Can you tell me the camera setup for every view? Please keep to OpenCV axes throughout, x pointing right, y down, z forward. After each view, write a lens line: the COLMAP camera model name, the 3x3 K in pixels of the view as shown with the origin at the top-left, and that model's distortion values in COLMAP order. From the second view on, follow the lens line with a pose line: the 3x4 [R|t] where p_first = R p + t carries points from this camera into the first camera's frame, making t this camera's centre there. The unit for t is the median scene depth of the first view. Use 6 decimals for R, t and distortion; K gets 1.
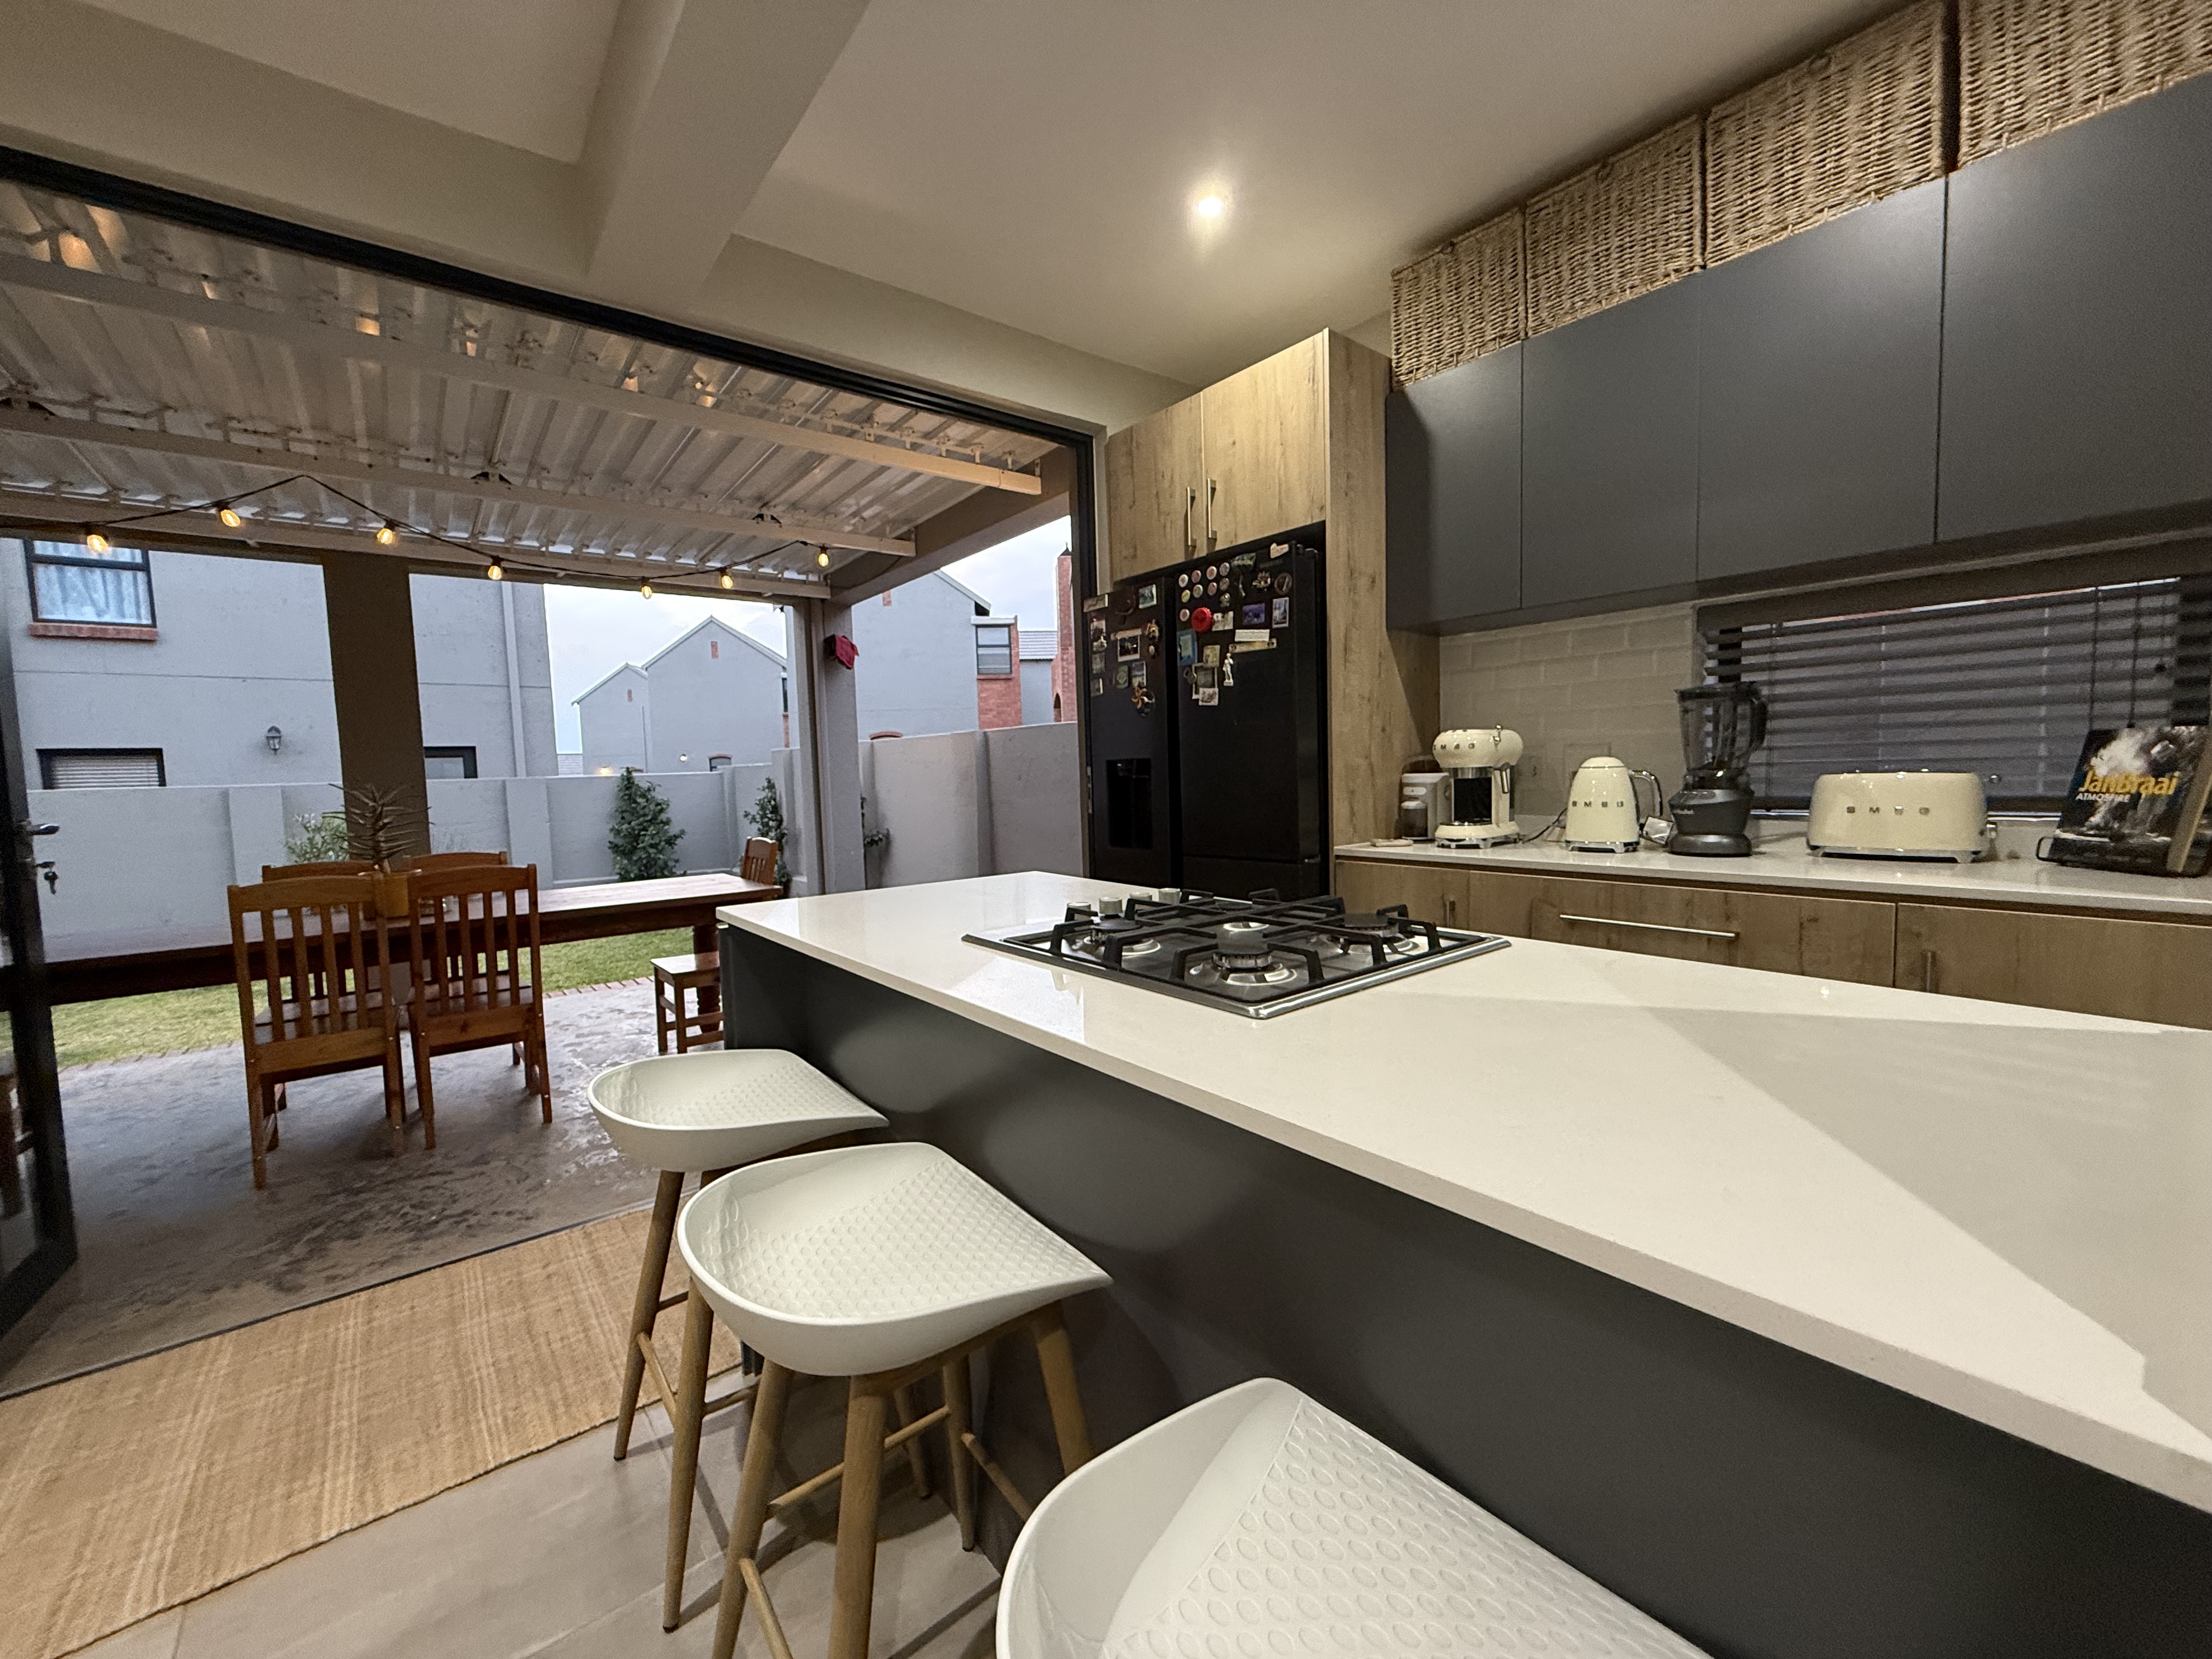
lens RADIAL K [[879.6, 0, 1101.0], [0, 879.6, 825.8], [0, 0, 1]] dist [0.001654, -0.000938]
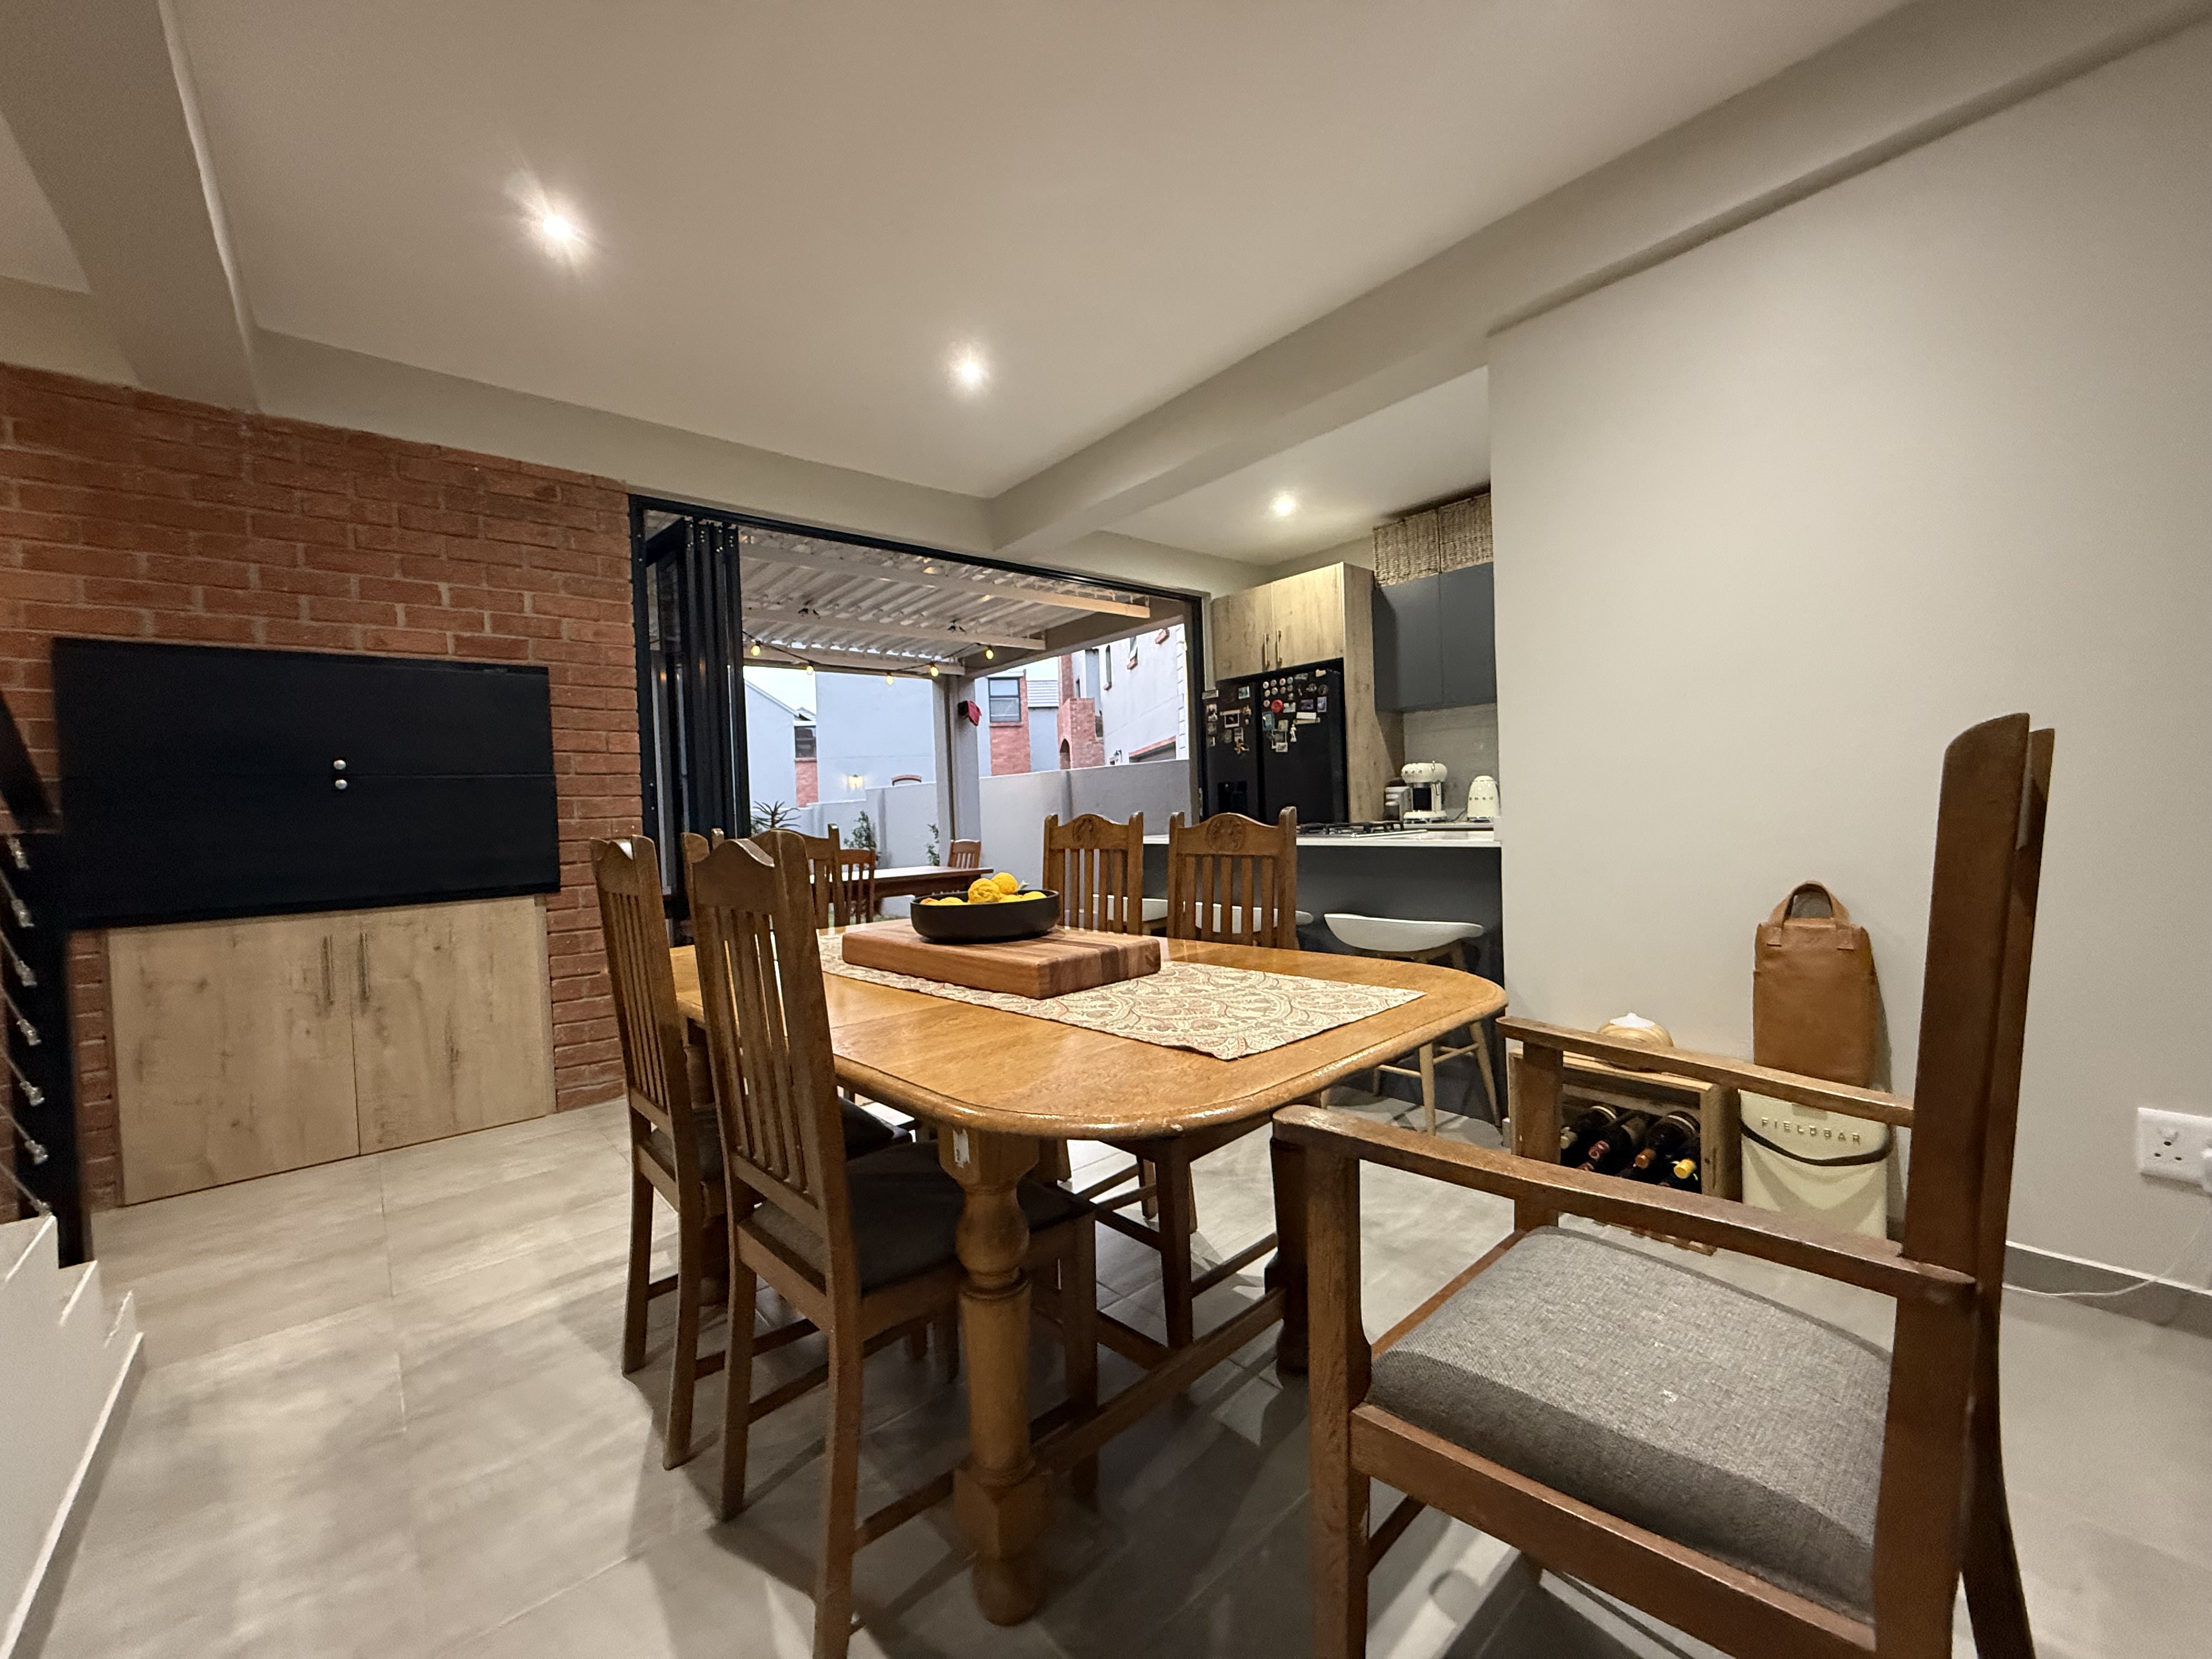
lens RADIAL K [[879.6, 0, 1098.5], [0, 879.6, 824.7], [0, 0, 1]] dist [0.001654, -0.000938]
pose [[0.999590, -0.009312, 0.027072, -0.314251], [0.010658, 0.998692, -0.050002, 0.105412], [-0.026571, 0.050270, 0.998382, -0.835344]]
